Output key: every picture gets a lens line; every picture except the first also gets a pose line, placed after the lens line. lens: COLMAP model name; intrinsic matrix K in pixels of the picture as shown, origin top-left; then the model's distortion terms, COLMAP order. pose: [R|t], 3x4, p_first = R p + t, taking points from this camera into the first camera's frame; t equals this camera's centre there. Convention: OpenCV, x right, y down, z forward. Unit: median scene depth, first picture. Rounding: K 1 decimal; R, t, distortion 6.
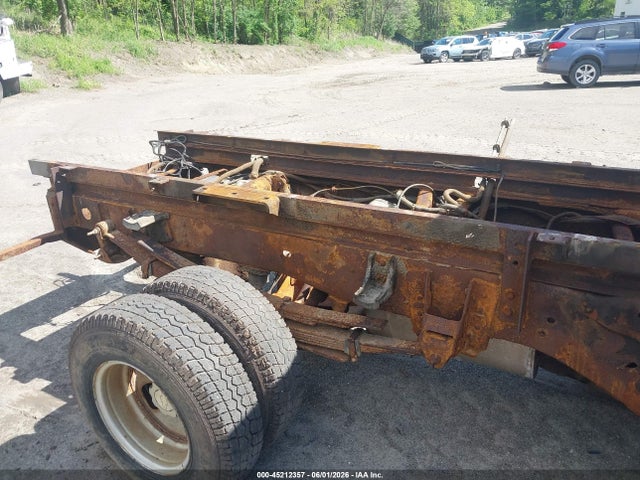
lens RADIAL K [[499.1, 0, 325.1], [0, 499.1, 238.0], [0, 0, 1]] dist [0.032787, -0.036515]
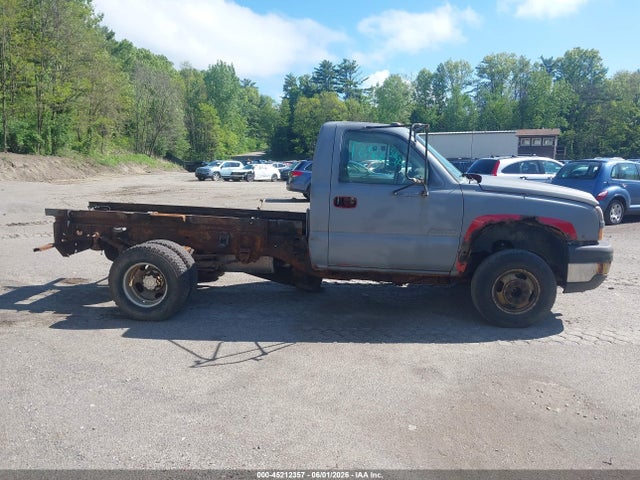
lens RADIAL K [[499.1, 0, 329.7], [0, 499.1, 242.3], [0, 0, 1]] dist [0.032787, -0.036515]
pose [[0.899219, -0.001443, 0.437497, -0.038021], [0.095780, 0.976386, -0.193642, 0.043838], [-0.426887, 0.216030, 0.878122, -0.115177]]
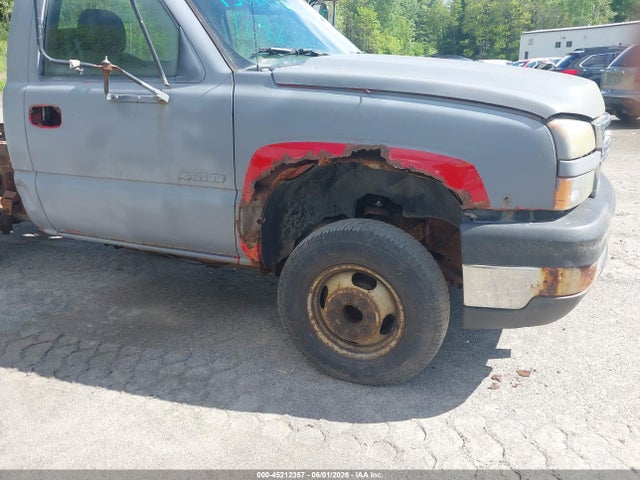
lens RADIAL K [[499.1, 0, 326.2], [0, 499.1, 244.2], [0, 0, 1]] dist [0.032787, -0.036515]
pose [[0.993486, -0.011394, 0.113385, 0.072695], [0.016010, 0.999076, -0.039884, 0.026875], [-0.112826, 0.041439, 0.992750, -0.069849]]
